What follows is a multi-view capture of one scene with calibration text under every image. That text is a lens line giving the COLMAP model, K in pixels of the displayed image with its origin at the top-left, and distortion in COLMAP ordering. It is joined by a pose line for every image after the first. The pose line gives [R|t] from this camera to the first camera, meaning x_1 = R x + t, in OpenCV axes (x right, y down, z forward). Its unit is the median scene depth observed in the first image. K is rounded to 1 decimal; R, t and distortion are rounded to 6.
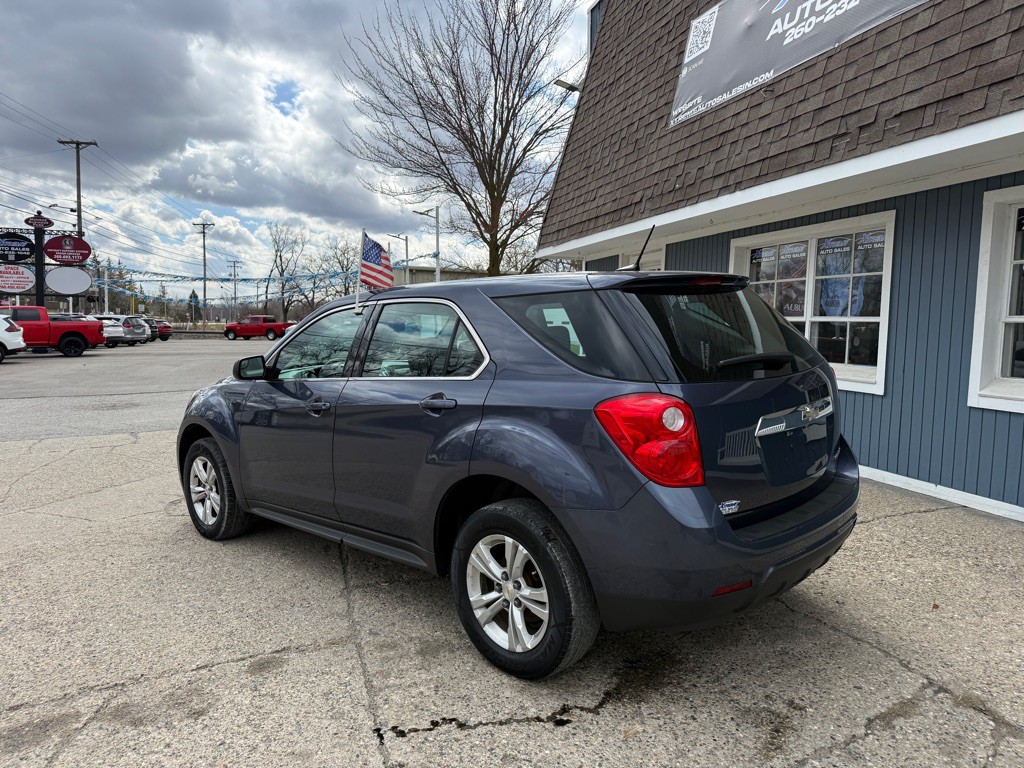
lens RADIAL K [[718.9, 0, 511.8], [0, 718.9, 371.7], [0, 0, 1]] dist [0.052925, -0.084876]
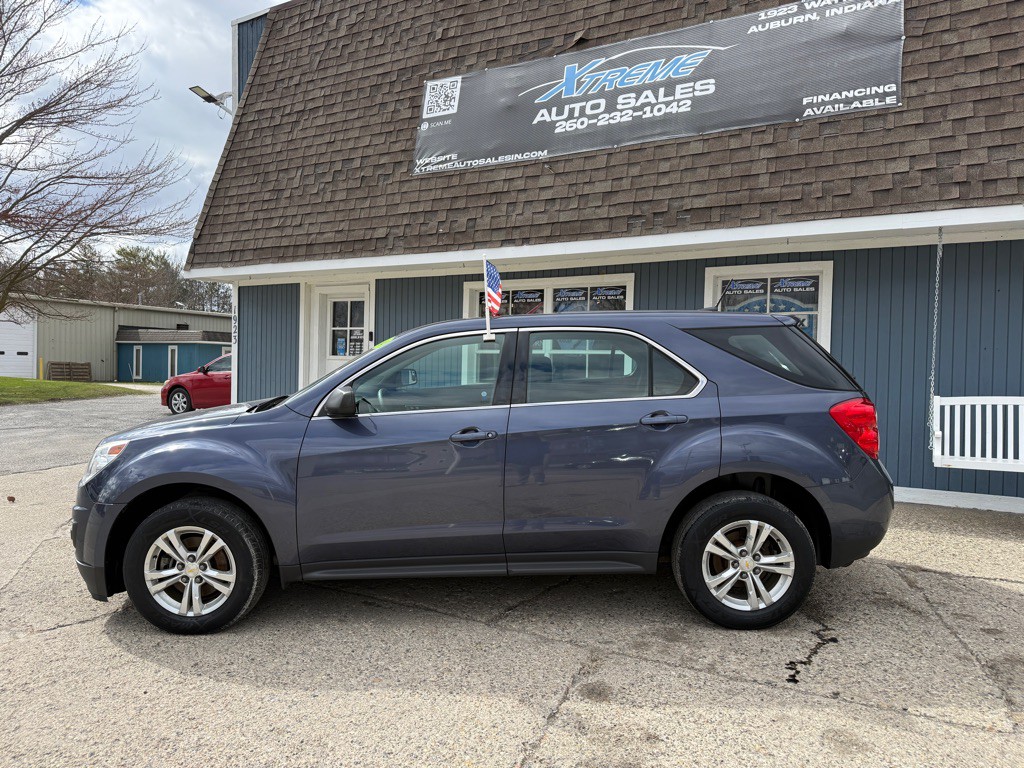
lens RADIAL K [[718.8, 0, 507.3], [0, 718.8, 387.0], [0, 0, 1]] dist [0.035972, -0.055756]
pose [[0.716844, -0.023731, 0.696830, -0.691903], [0.042177, 0.999066, -0.009365, -0.005392], [-0.695957, 0.036103, 0.717175, 0.223653]]
